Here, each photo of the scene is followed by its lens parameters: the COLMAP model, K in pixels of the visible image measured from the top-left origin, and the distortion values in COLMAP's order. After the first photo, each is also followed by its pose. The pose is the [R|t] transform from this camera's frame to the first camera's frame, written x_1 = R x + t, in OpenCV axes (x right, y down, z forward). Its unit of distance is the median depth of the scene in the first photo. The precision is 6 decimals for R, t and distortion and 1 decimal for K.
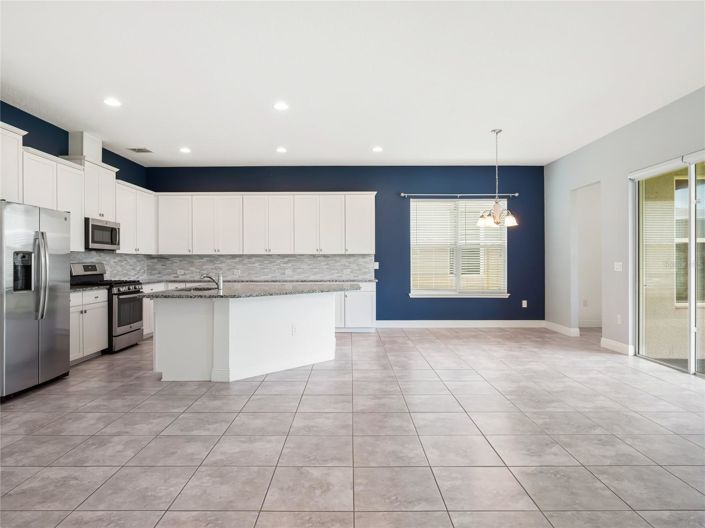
lens RADIAL K [[428.2, 0, 352.5], [0, 428.2, 264.0], [0, 0, 1]] dist [-0.001752, 0.000211]
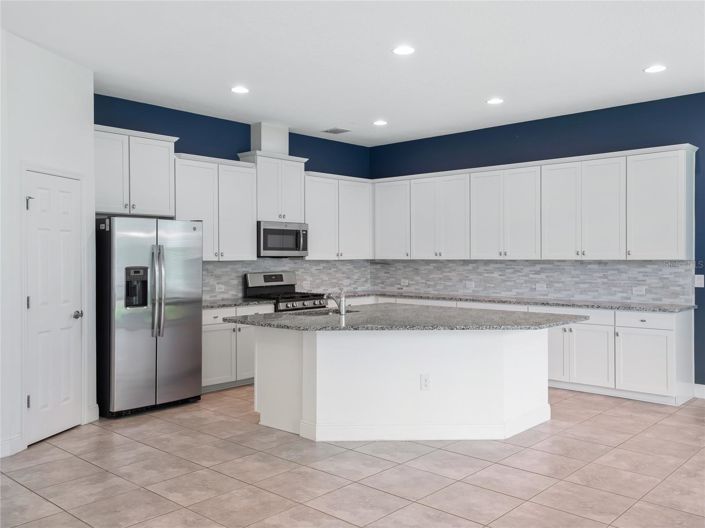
lens RADIAL K [[625.9, 0, 352.5], [0, 625.9, 264.0], [0, 0, 1]] dist [0.042269, 0.005611]
pose [[0.744437, 0.009871, -0.667620, 0.333158], [-0.003265, 0.999933, 0.011143, -0.031861], [0.667685, -0.006115, 0.744419, 0.155196]]
